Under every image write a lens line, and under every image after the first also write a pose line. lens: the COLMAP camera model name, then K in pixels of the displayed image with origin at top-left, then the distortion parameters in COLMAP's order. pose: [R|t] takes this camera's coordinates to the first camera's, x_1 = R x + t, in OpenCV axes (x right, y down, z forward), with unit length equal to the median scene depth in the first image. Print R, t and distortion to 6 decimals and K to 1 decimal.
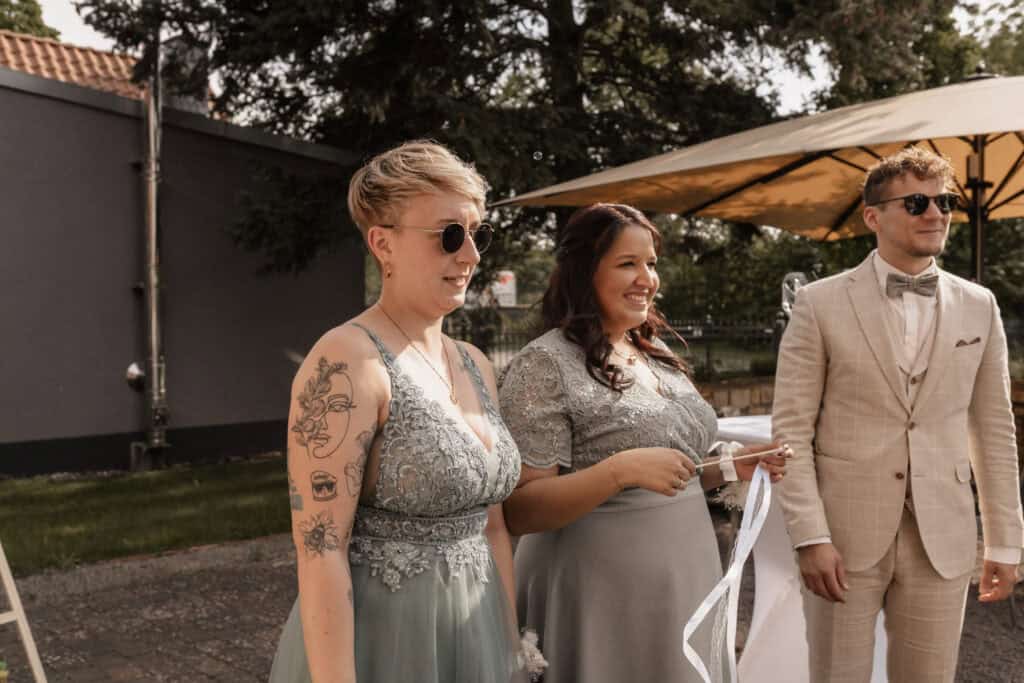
lens RADIAL K [[972.8, 0, 512.0], [0, 972.8, 341.5], [0, 0, 1]] dist [-0.002320, 0.013524]
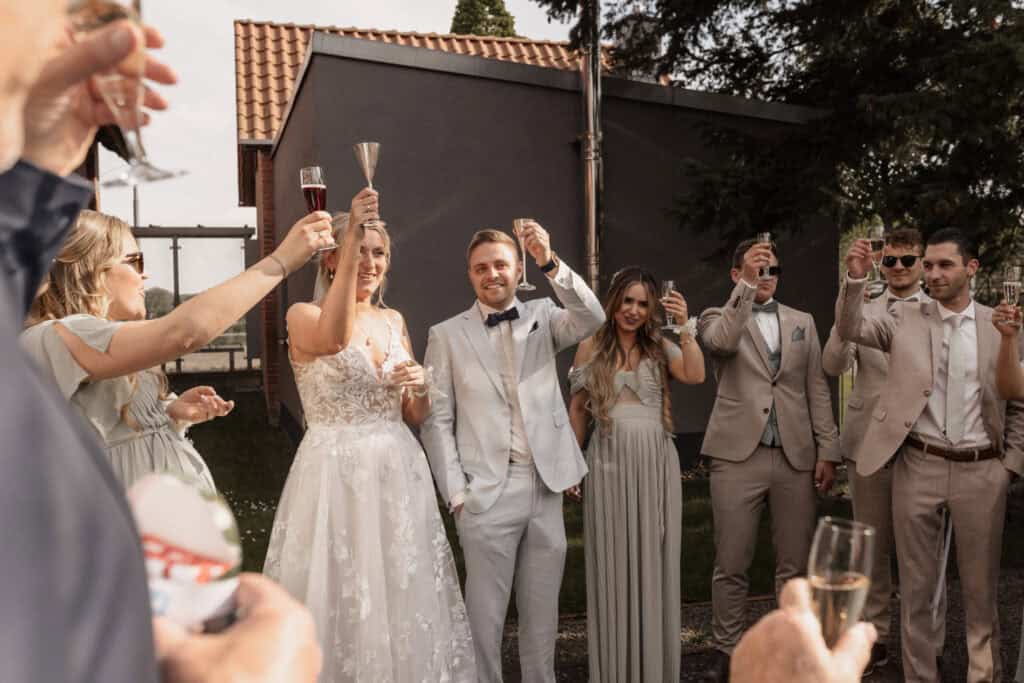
lens RADIAL K [[972.8, 0, 512.0], [0, 972.8, 341.5], [0, 0, 1]] dist [-0.002320, 0.013524]
pose [[0.894108, -0.001835, -0.447847, -0.026053], [0.007158, 0.999922, 0.010194, -0.006038], [0.447794, -0.012320, 0.894052, 0.120502]]
